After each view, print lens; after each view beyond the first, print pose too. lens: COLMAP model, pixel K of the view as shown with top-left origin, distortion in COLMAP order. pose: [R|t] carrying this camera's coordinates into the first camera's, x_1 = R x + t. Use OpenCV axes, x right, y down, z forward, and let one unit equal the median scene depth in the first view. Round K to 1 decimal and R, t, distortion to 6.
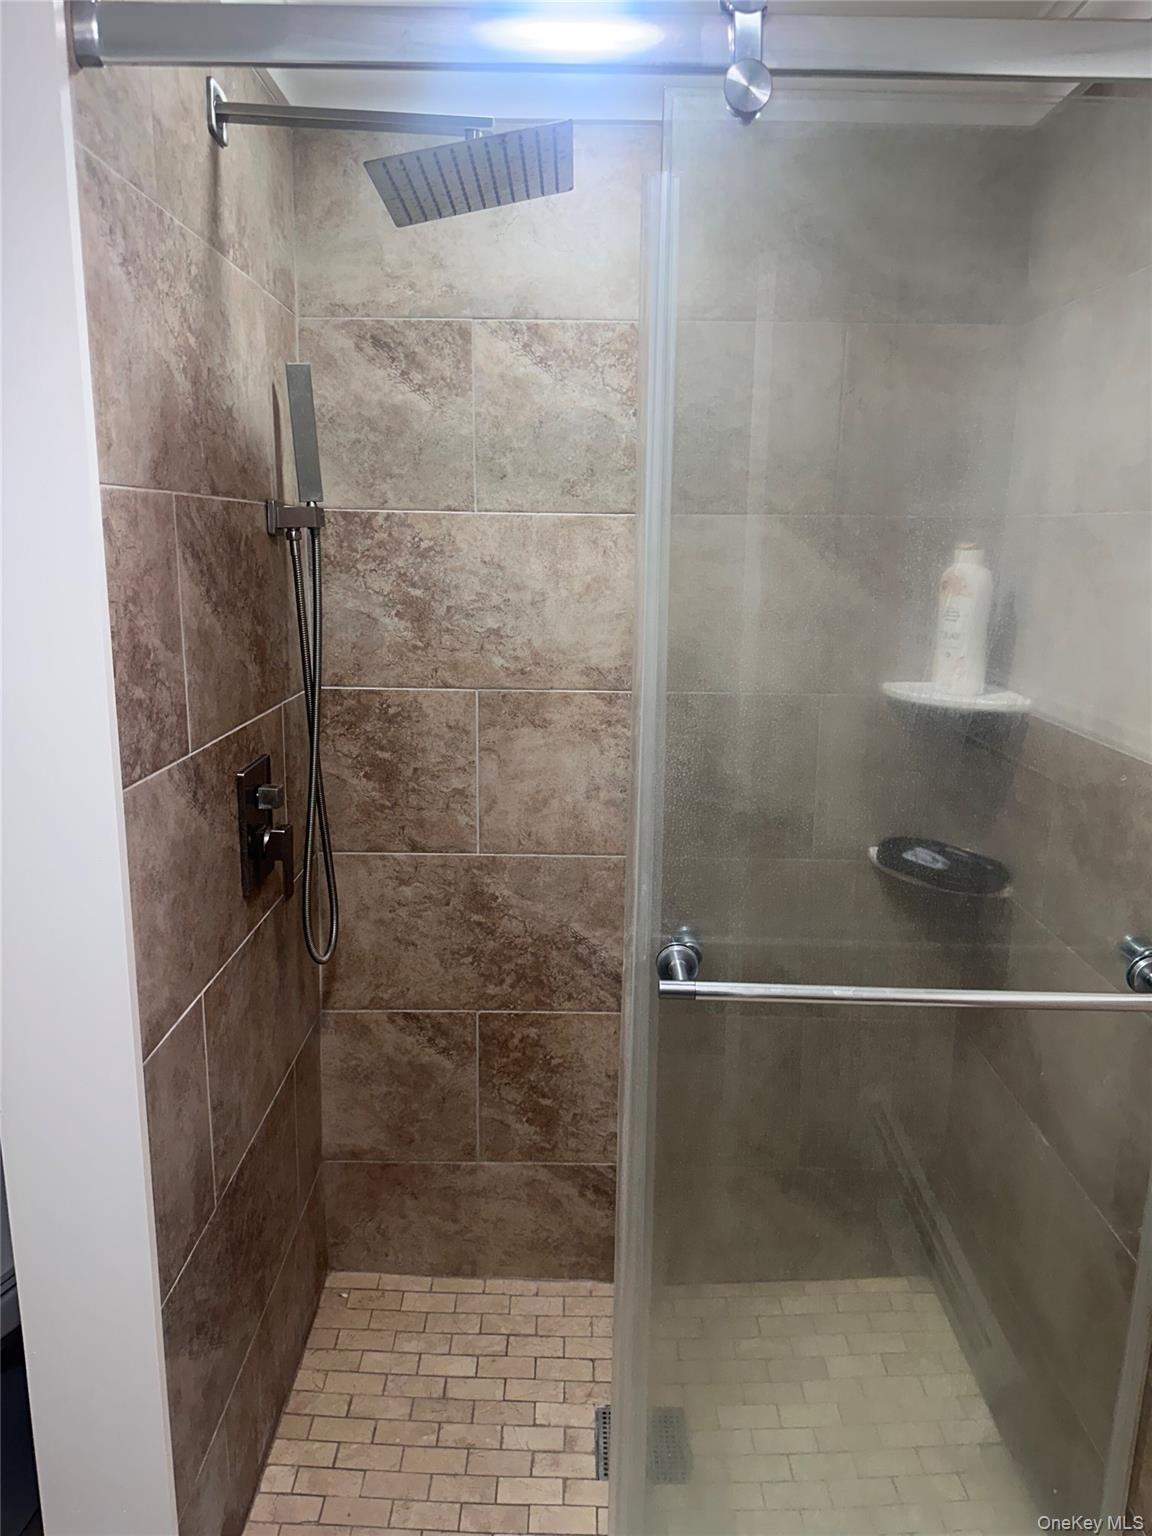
lens RADIAL K [[1081.3, 0, 576.1], [0, 1081.3, 762.6], [0, 0, 1]] dist [0.142371, -0.256977]
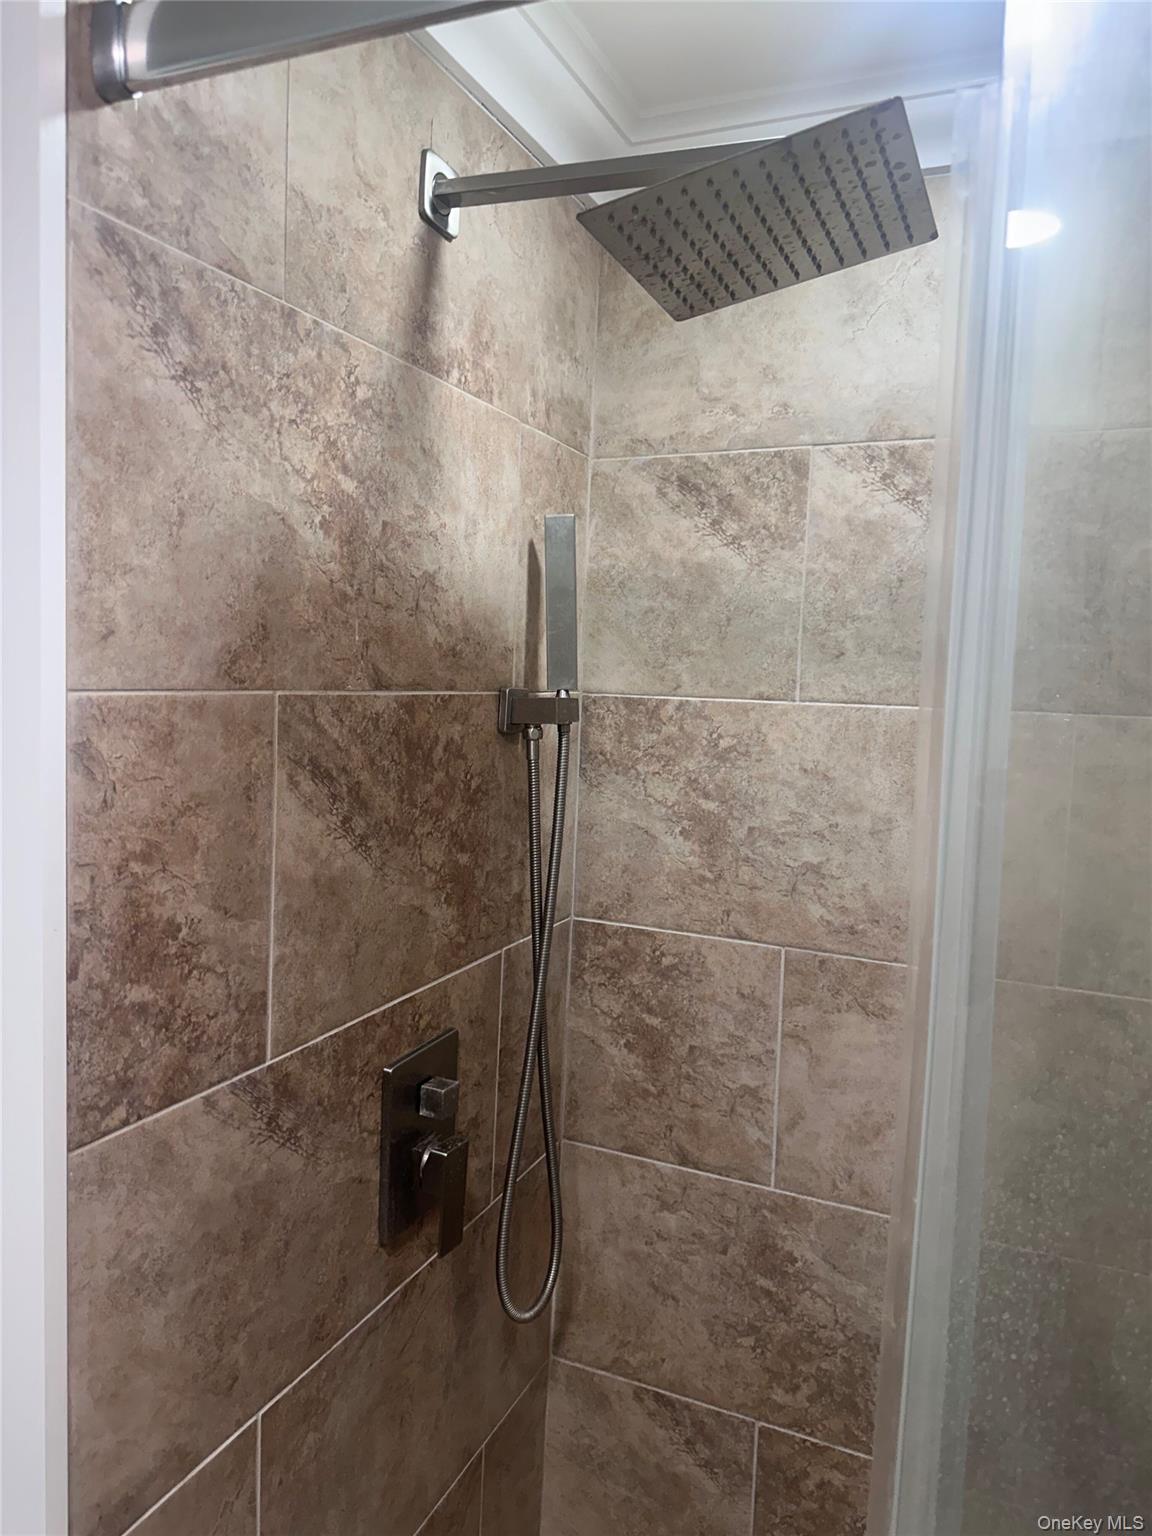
lens RADIAL K [[1081.3, 0, 576.1], [0, 1081.3, 762.6], [0, 0, 1]] dist [0.142371, -0.256977]
pose [[0.915500, 0.053680, -0.398722, 0.062454], [-0.105464, 0.988422, -0.109083, -0.098123], [0.388249, 0.141917, 0.910561, 0.300533]]
